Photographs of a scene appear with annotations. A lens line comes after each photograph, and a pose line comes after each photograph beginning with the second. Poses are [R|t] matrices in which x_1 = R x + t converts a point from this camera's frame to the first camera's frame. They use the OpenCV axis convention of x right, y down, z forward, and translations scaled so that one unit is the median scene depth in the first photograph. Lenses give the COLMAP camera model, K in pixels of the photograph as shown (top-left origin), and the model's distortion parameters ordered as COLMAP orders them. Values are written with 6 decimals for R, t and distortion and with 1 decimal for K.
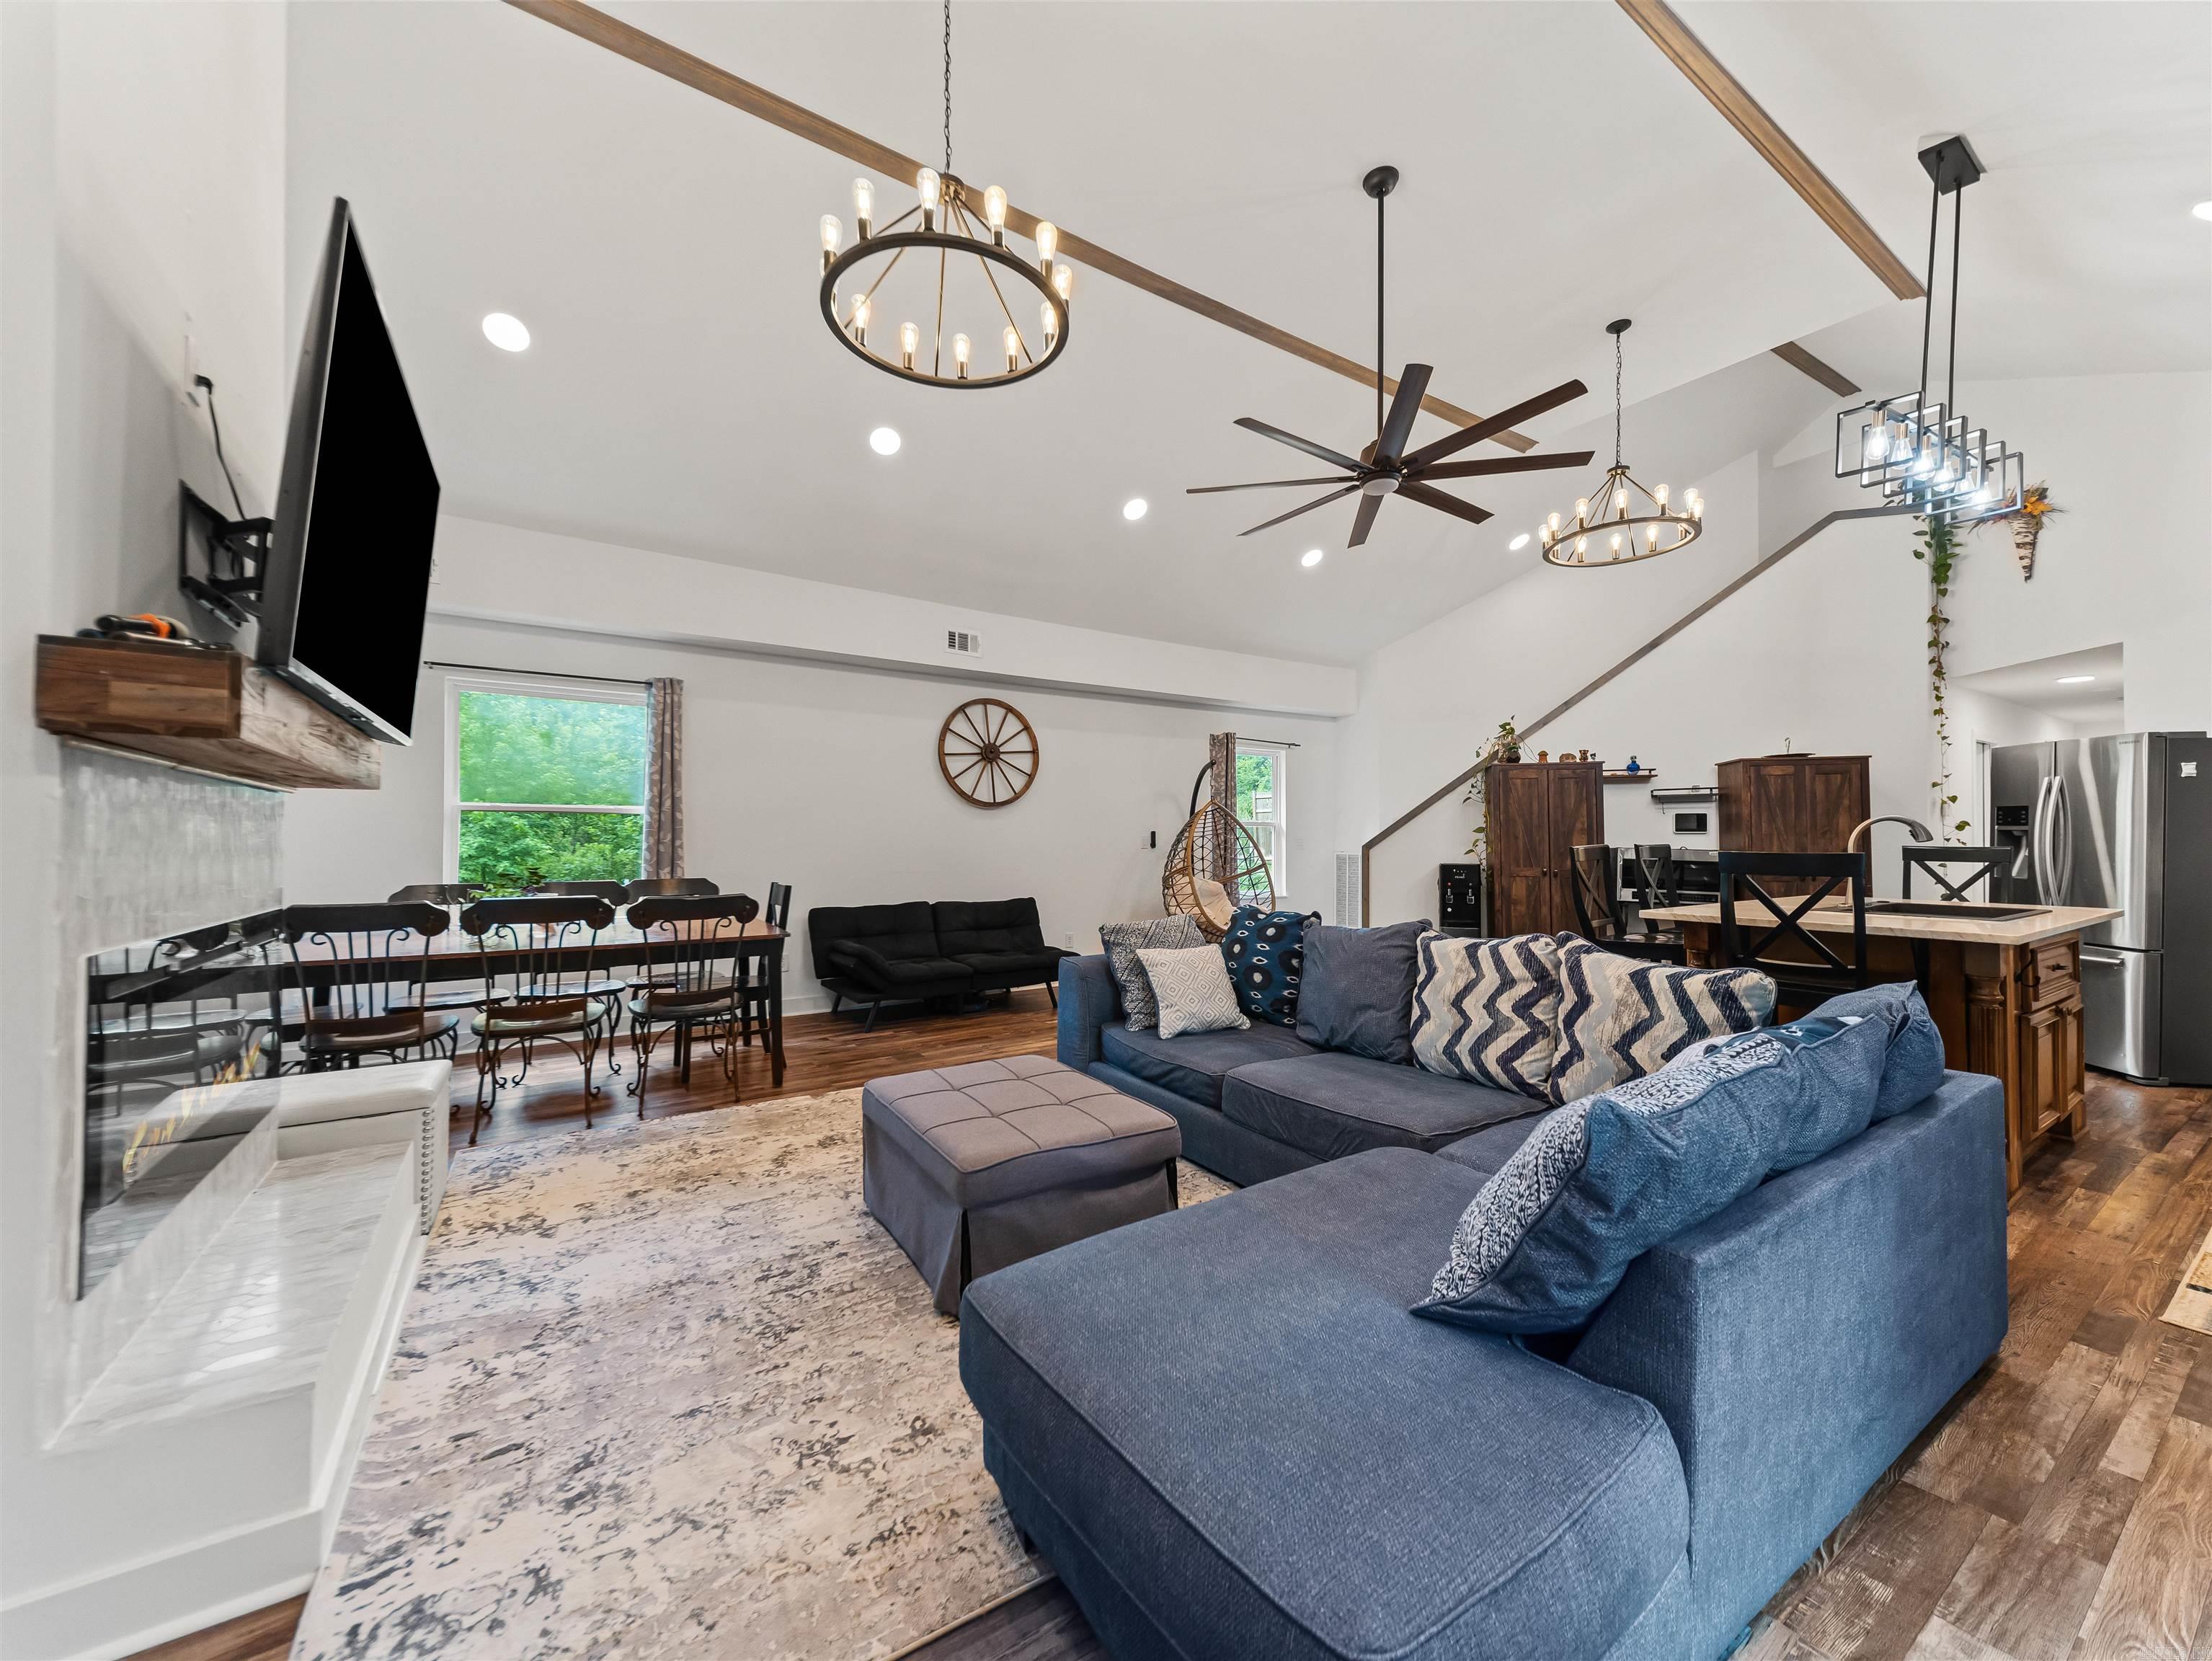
lens RADIAL K [[847.3, 0, 1109.2], [0, 847.3, 827.2], [0, 0, 1]] dist [0.034662, -0.013210]
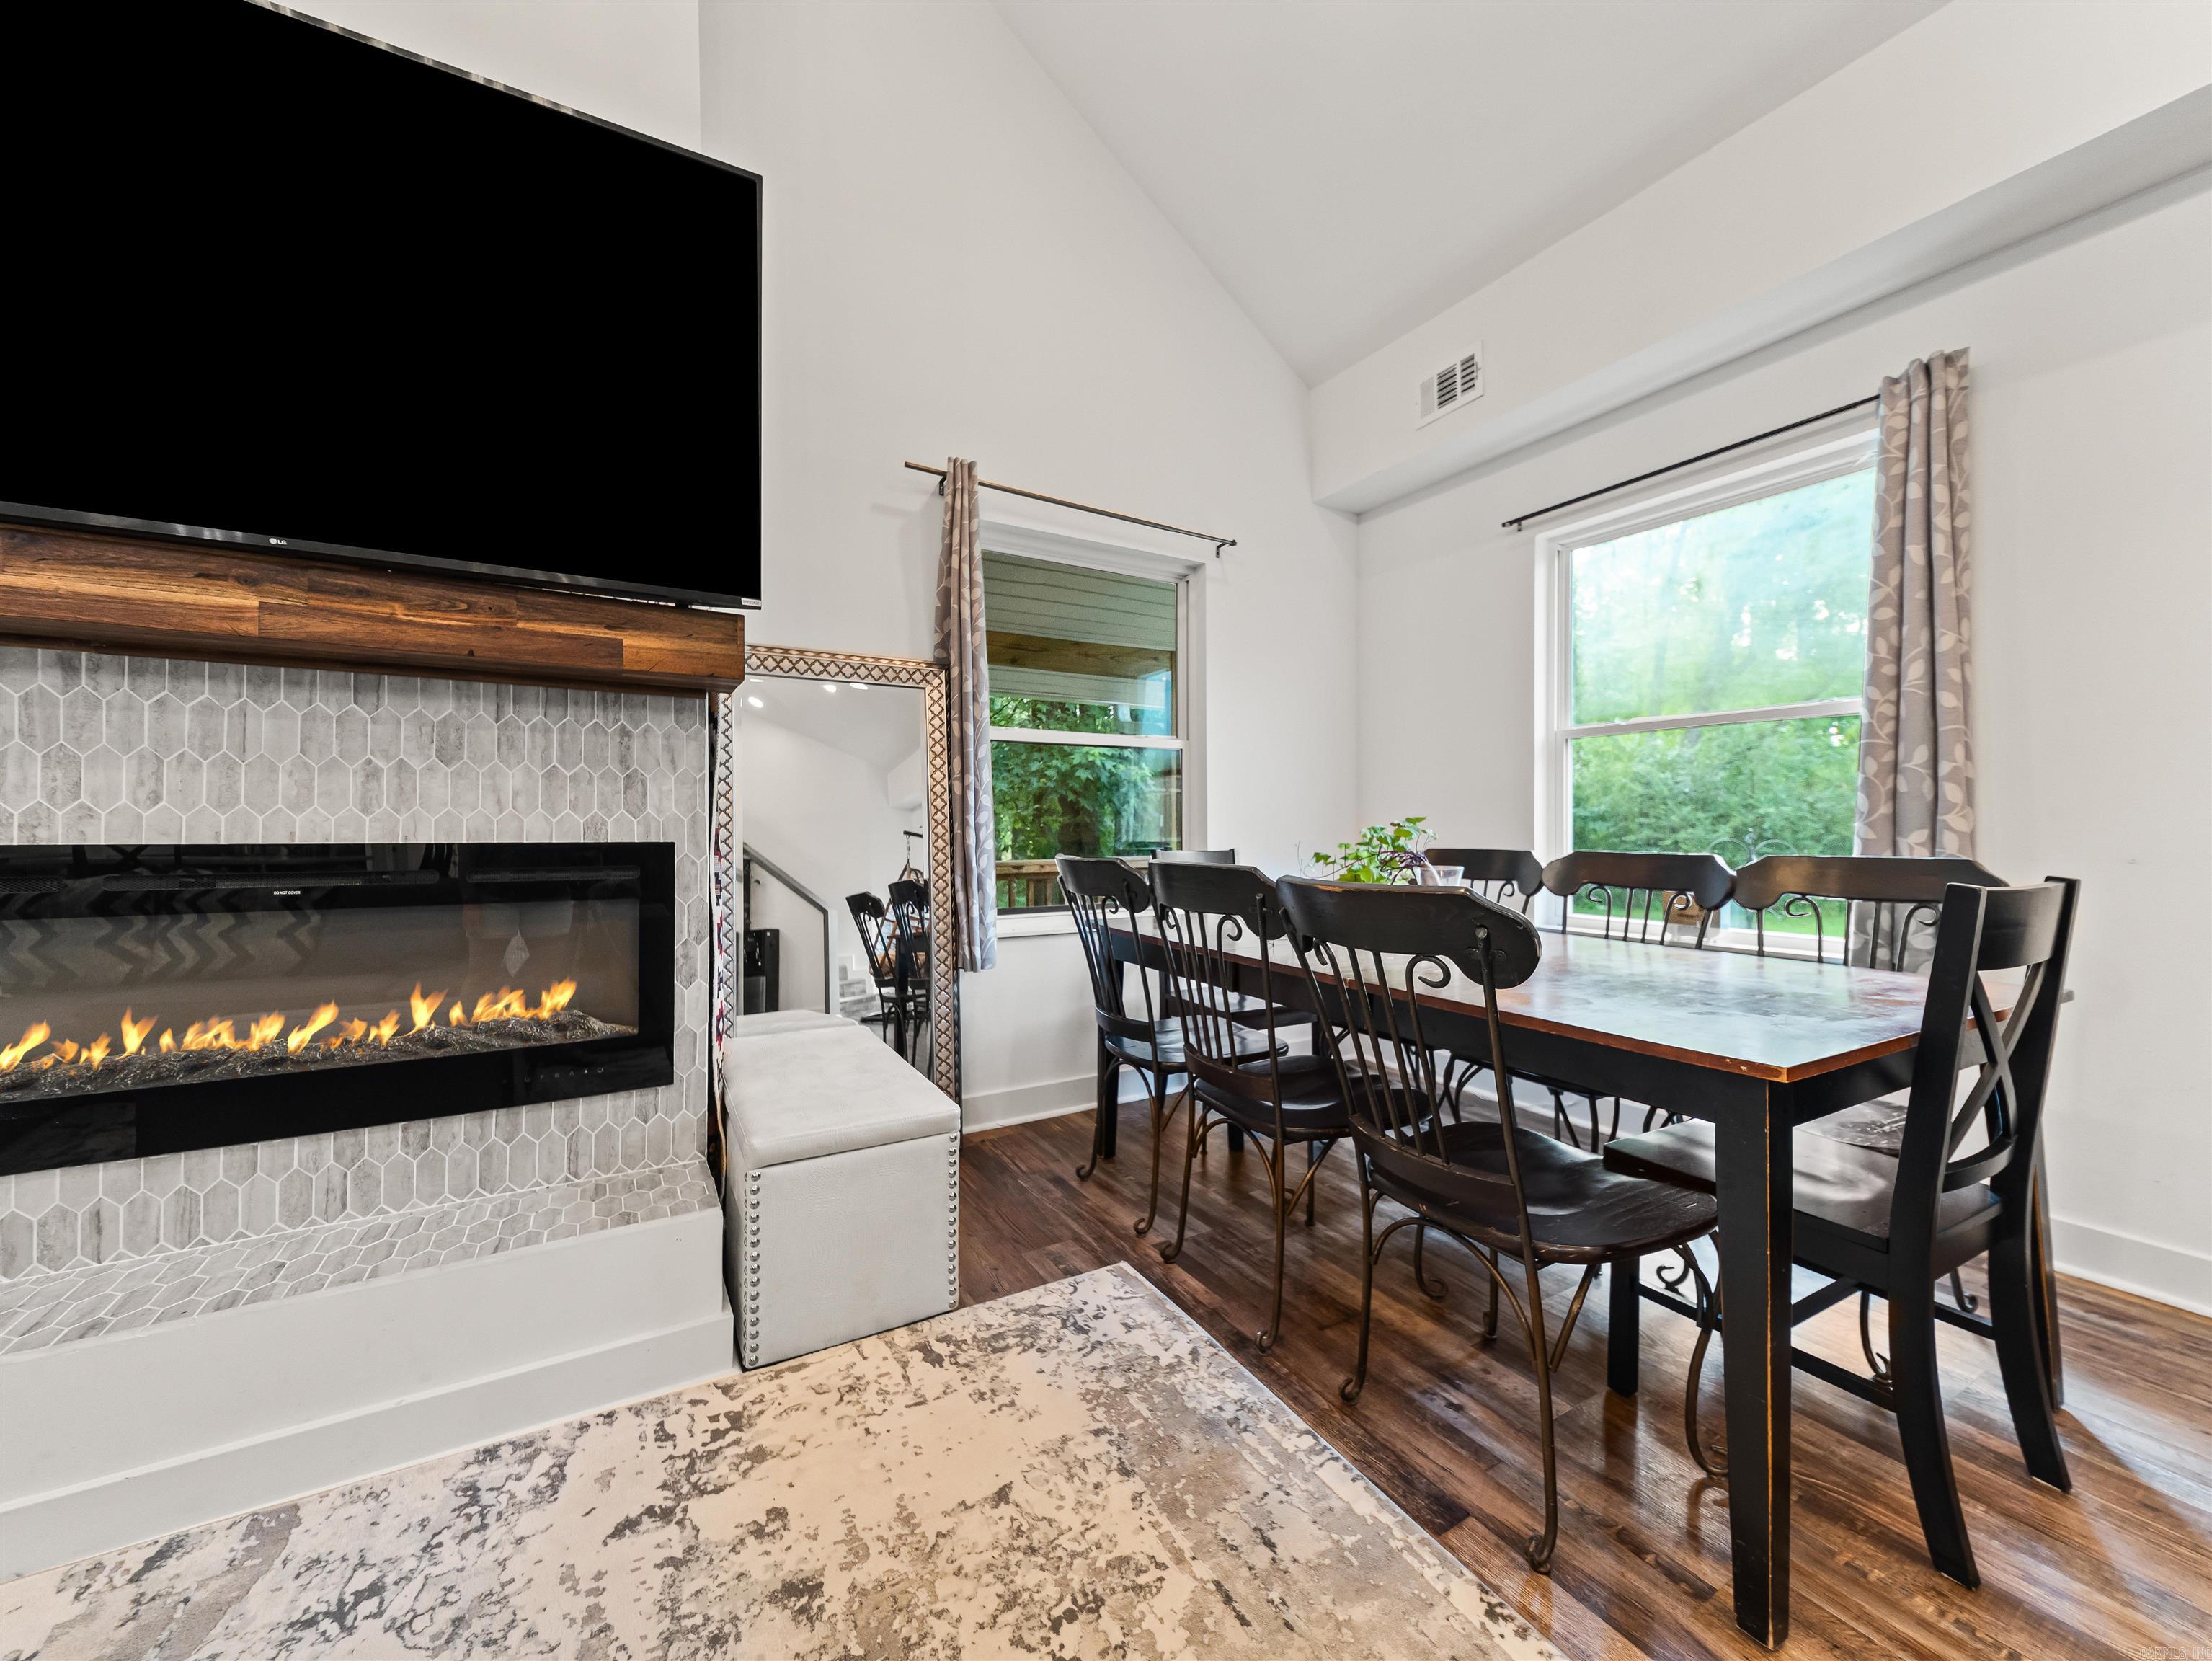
lens RADIAL K [[860.1, 0, 1109.9], [0, 860.1, 823.5], [0, 0, 1]] dist [0.034985, -0.014305]
pose [[-0.054749, -0.005765, -0.998484, -0.129143], [0.018316, 0.999809, -0.006777, 0.063020], [0.998332, -0.018659, -0.054633, 1.021298]]
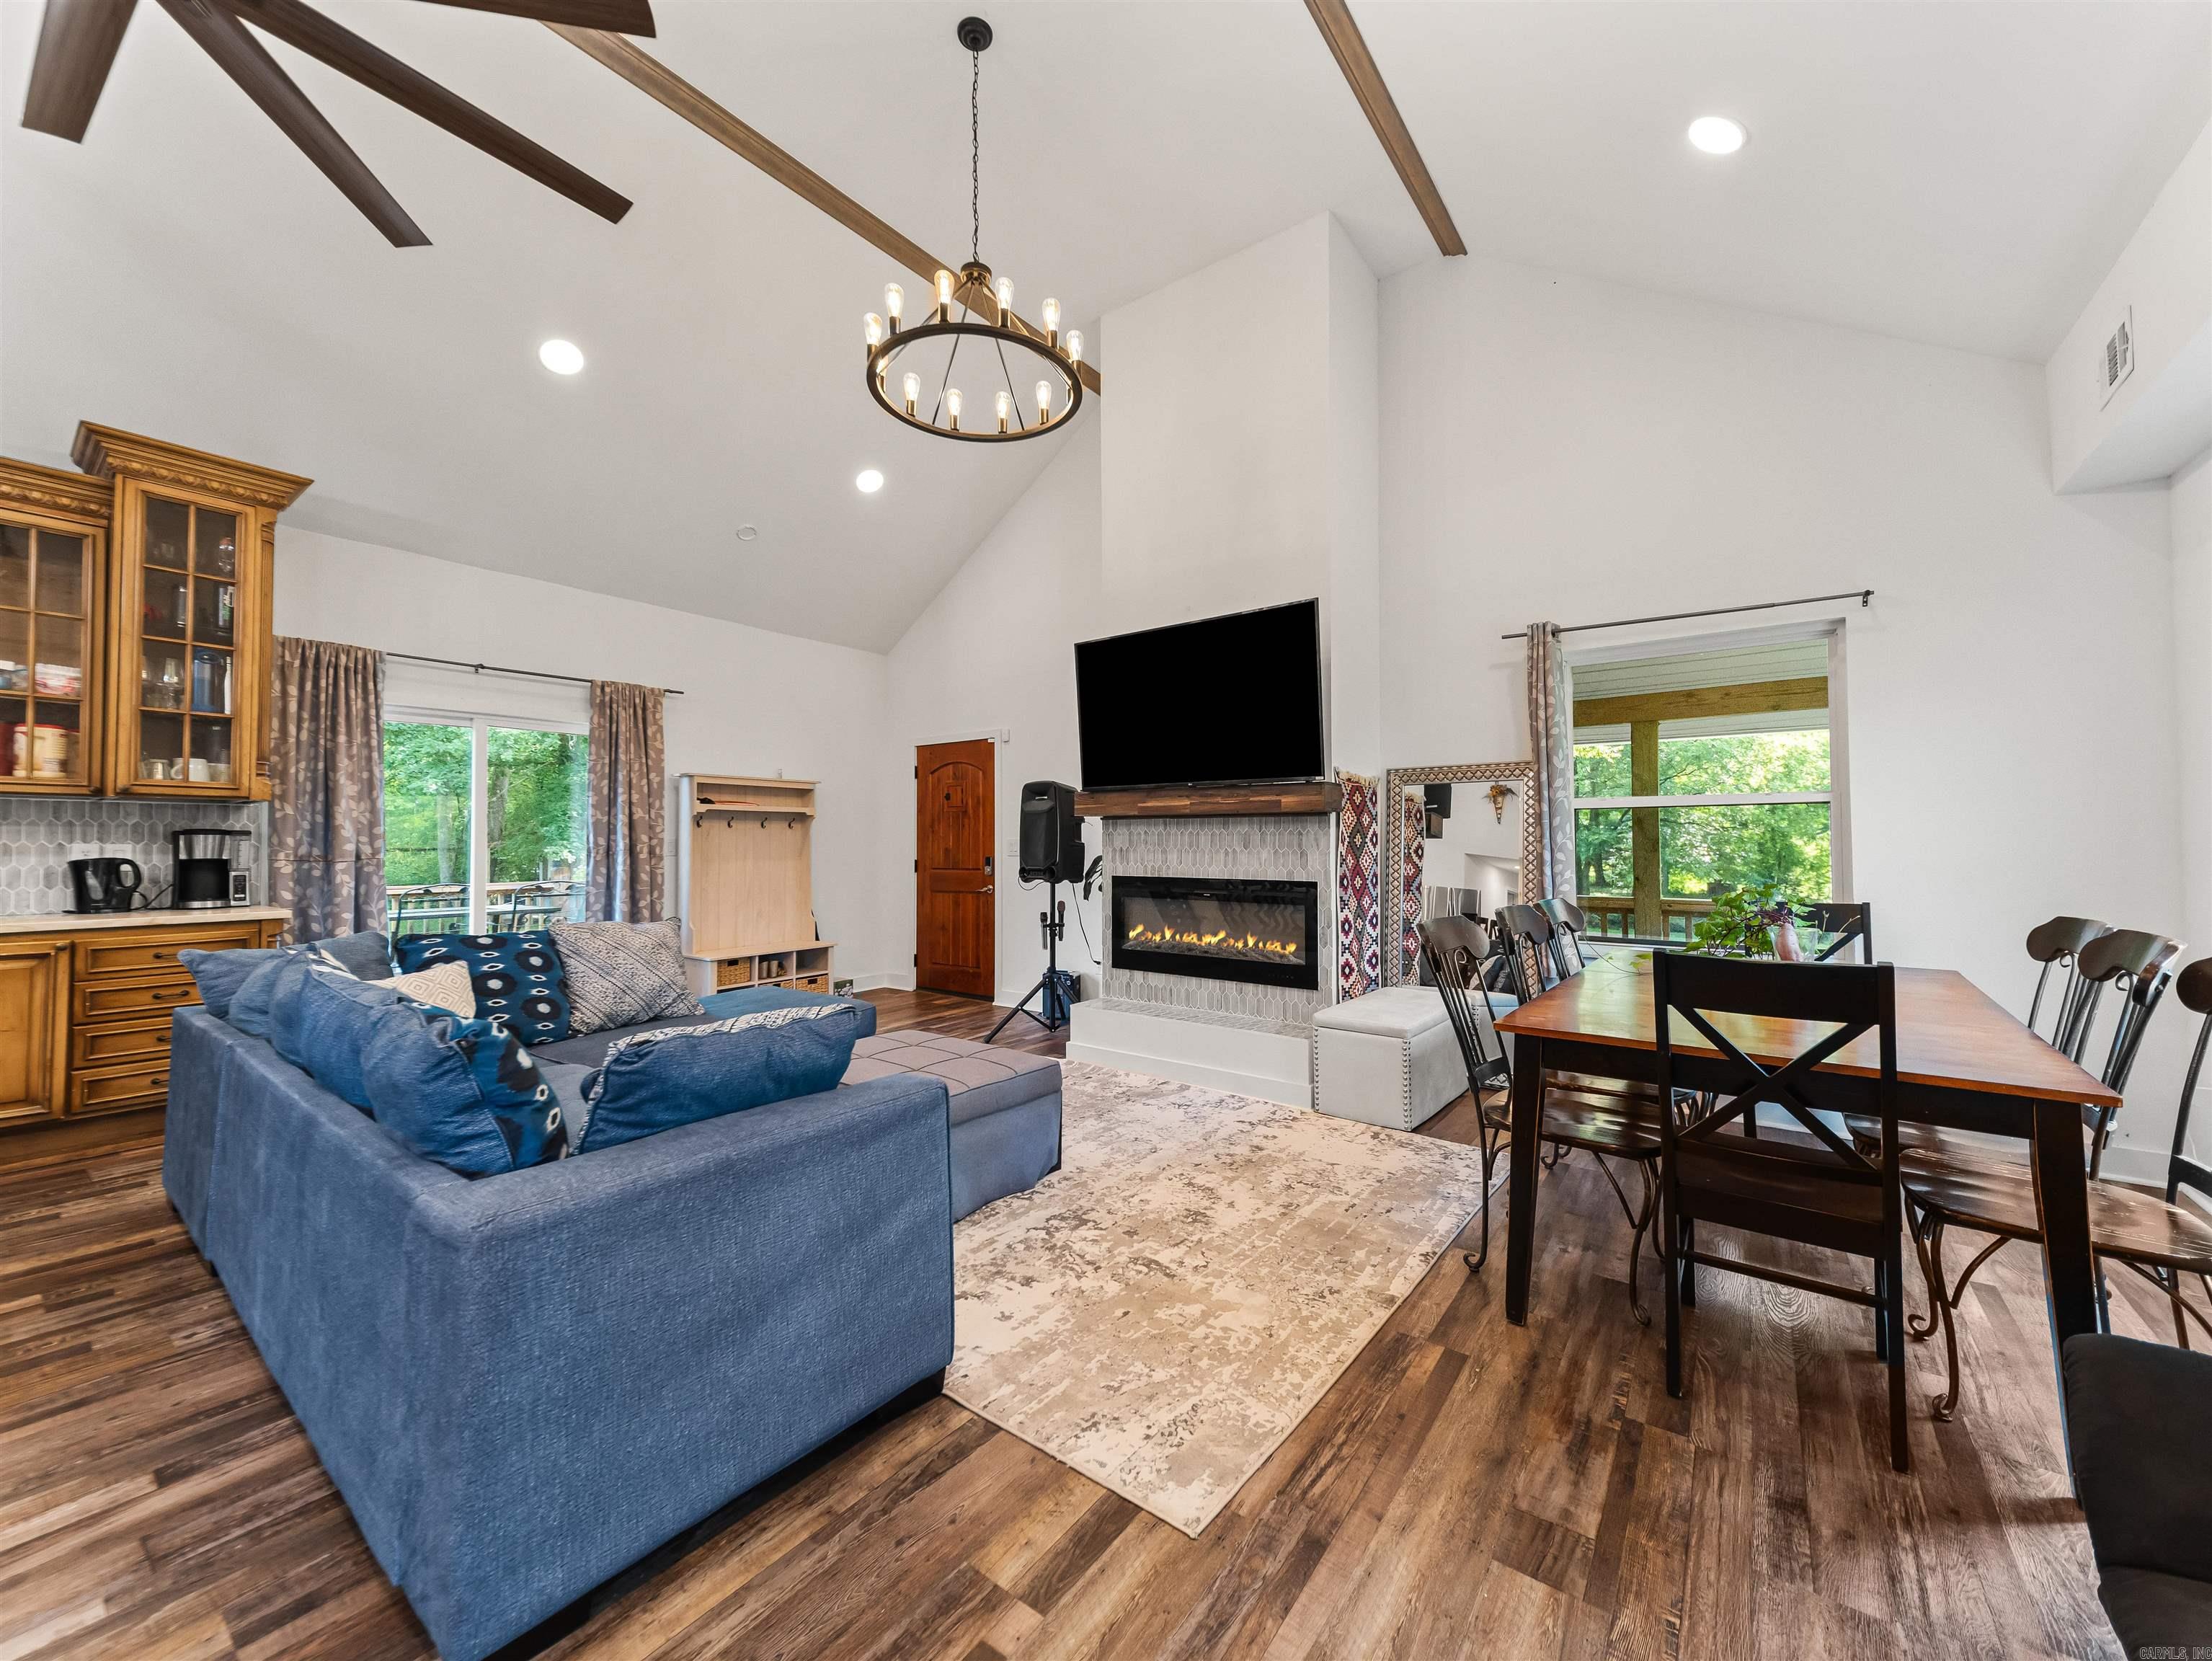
lens RADIAL K [[852.0, 0, 1108.2], [0, 852.0, 826.8], [0, 0, 1]] dist [0.029846, -0.009499]
pose [[-0.941260, -0.005360, -0.337641, 0.025766], [0.007411, 0.999305, -0.036522, 0.029569], [0.337603, -0.036879, -0.940566, 1.769143]]
